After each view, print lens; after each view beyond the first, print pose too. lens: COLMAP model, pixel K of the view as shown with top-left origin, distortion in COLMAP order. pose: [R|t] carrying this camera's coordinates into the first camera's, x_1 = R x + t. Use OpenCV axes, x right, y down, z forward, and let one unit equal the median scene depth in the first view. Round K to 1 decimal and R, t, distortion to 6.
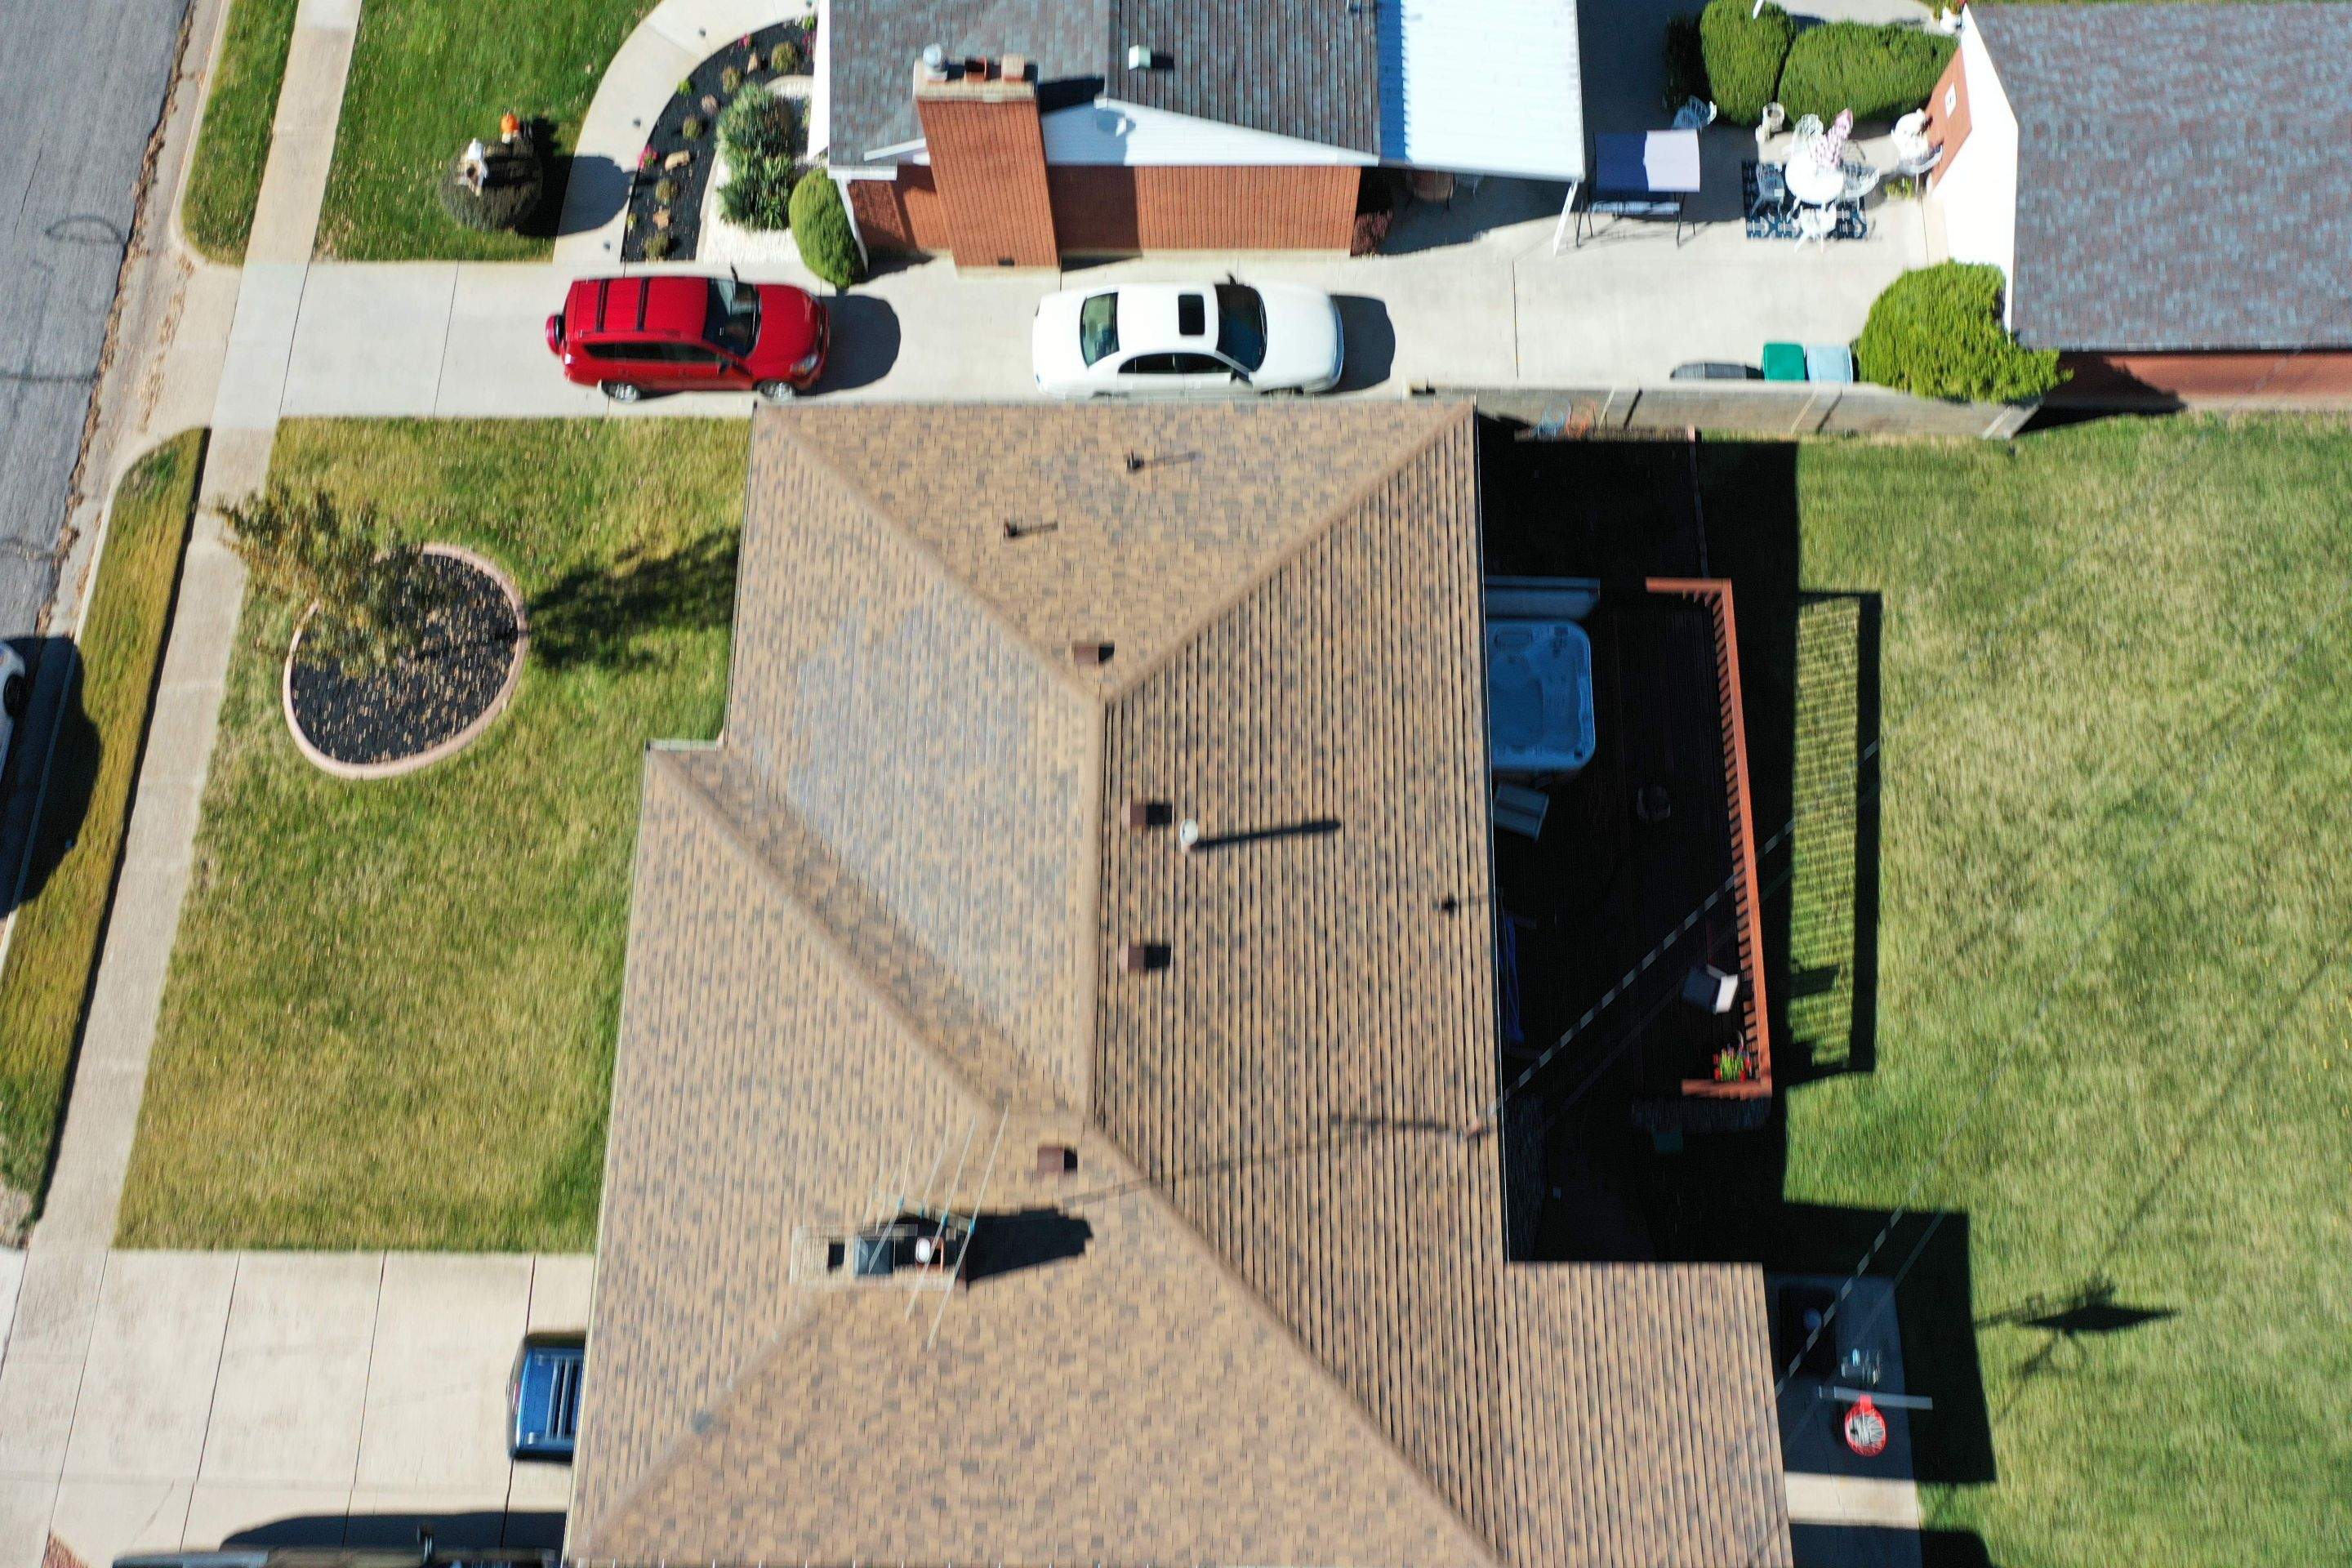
lens RADIAL K [[1888.4, 0, 1181.7], [0, 1888.4, 747.3], [0, 0, 1]] dist [0.004631, 0.013036]
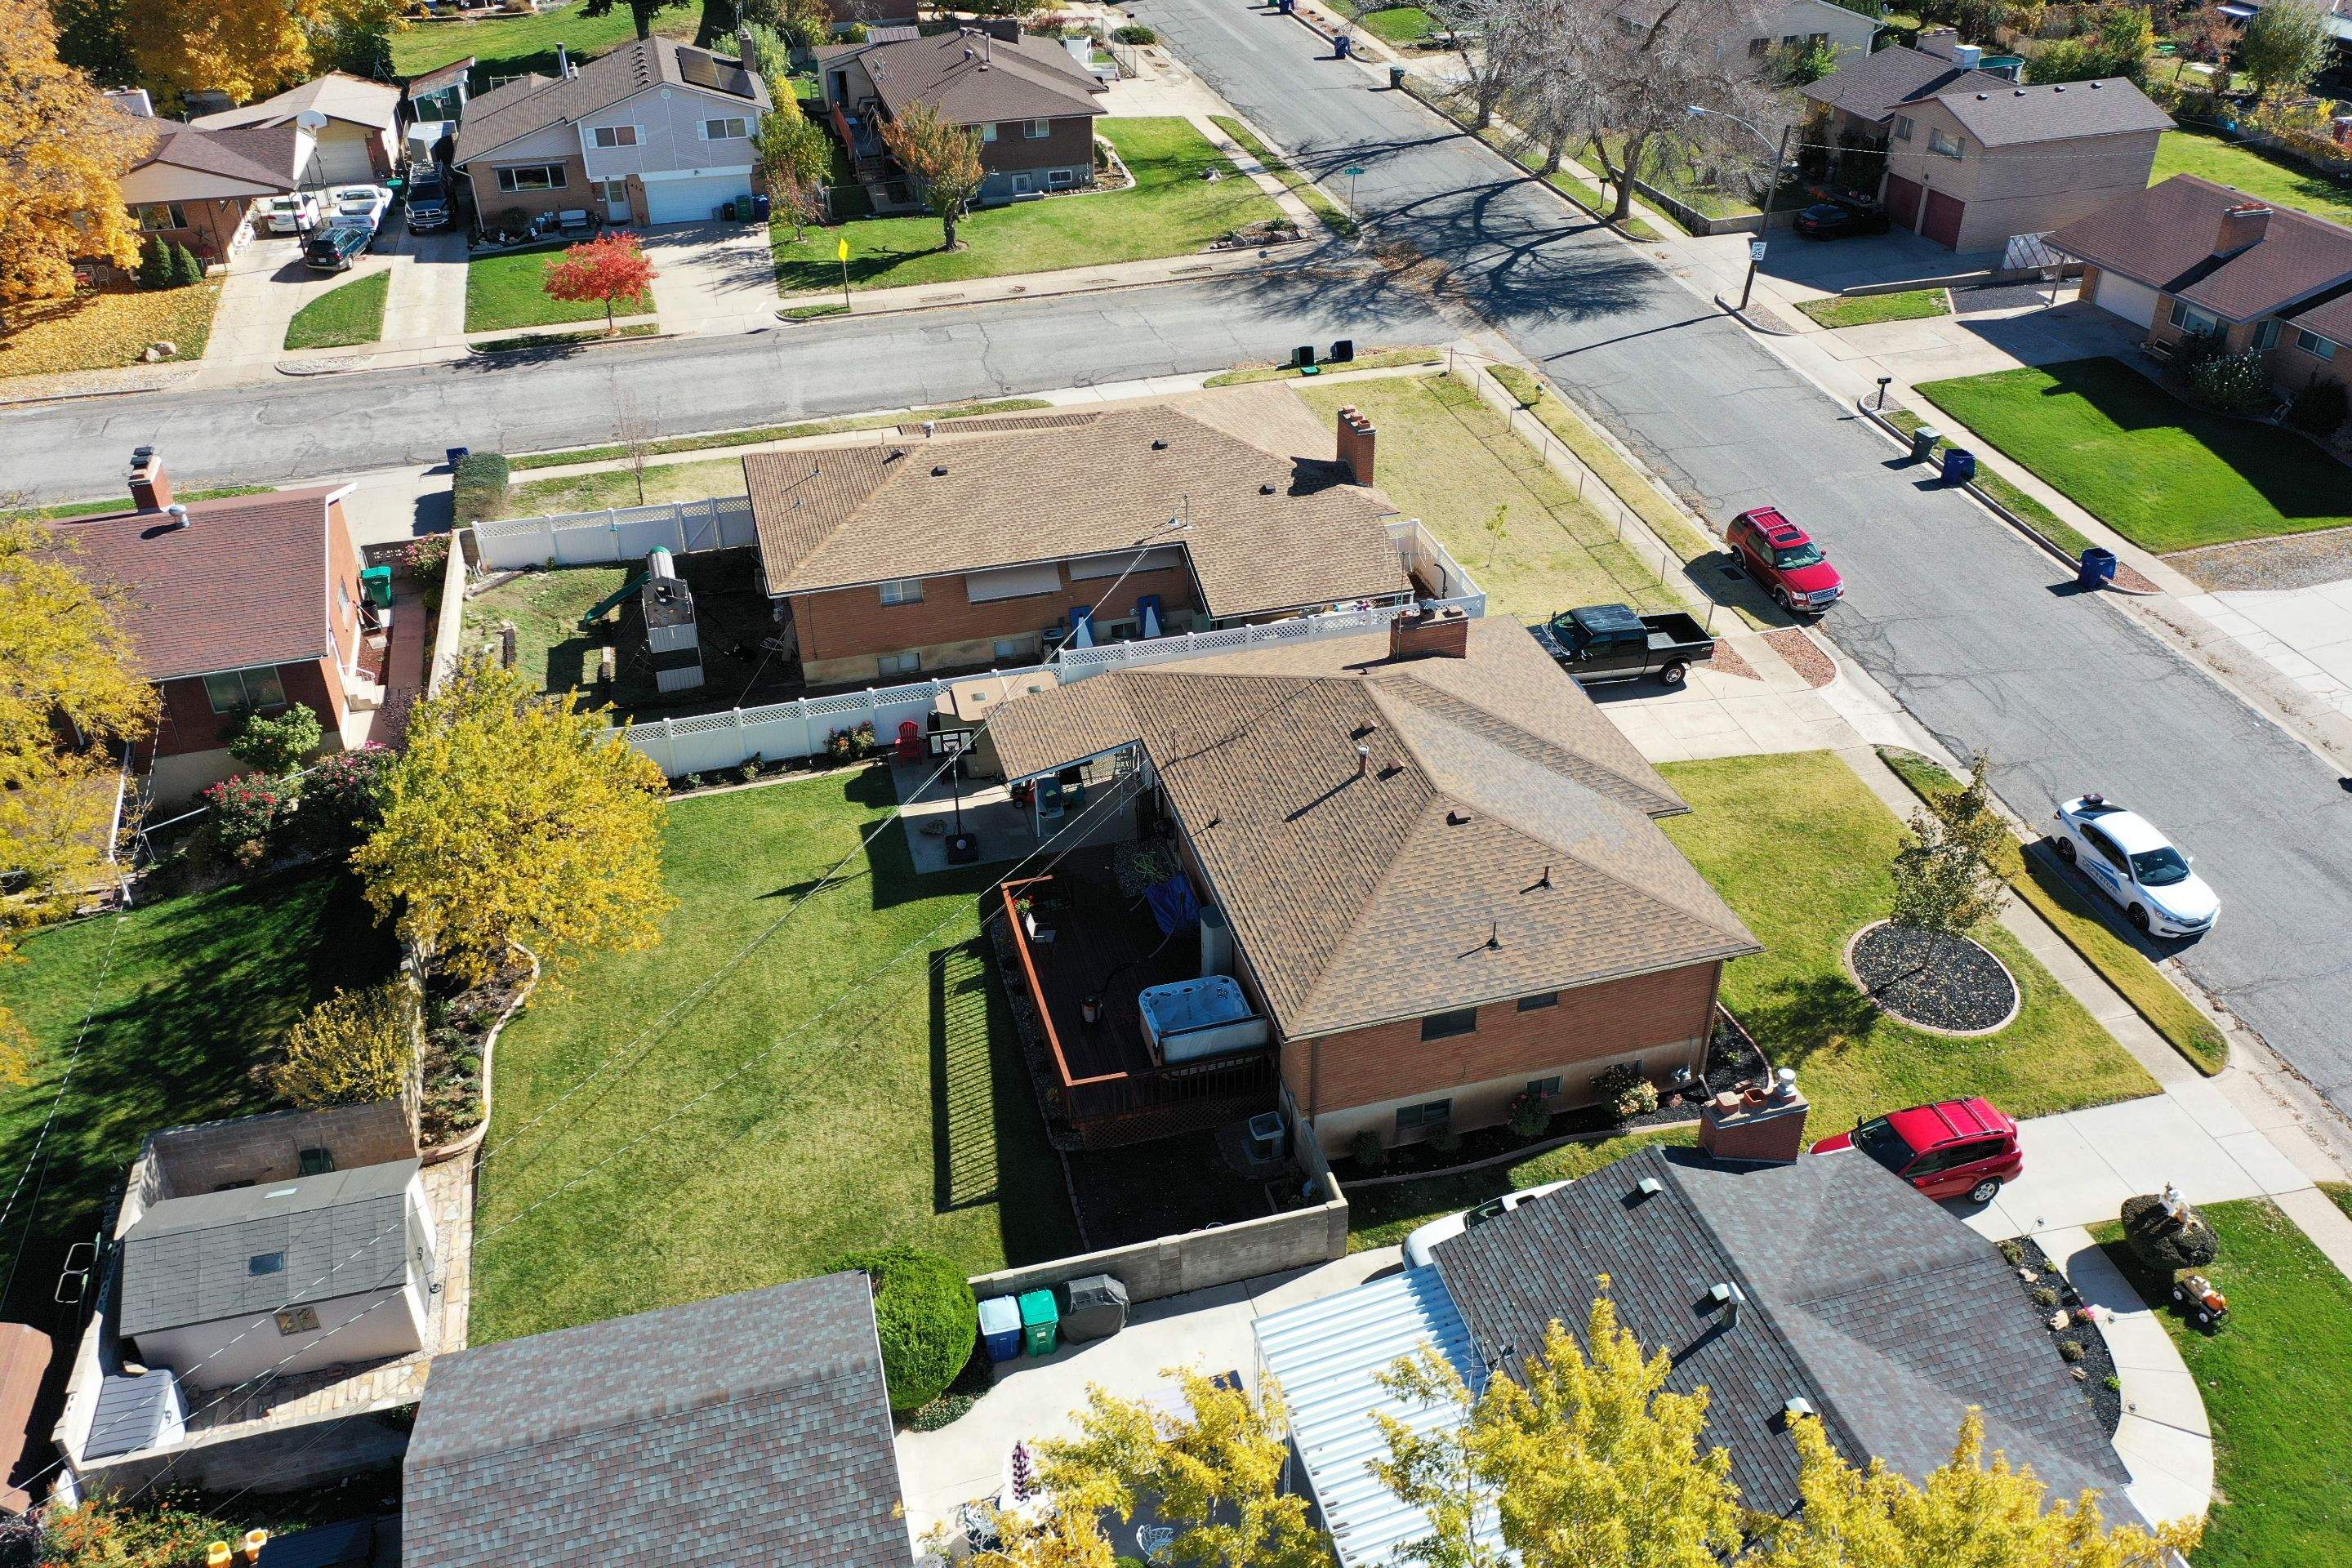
lens RADIAL K [[1878.2, 0, 1188.6], [0, 1878.2, 761.7], [0, 0, 1]] dist [0.011569, 0.004683]
pose [[-0.962373, 0.167651, -0.213848, 0.443391], [-0.248987, -0.228883, 0.941073, -1.292835], [0.108826, 0.958909, 0.262014, 0.416581]]
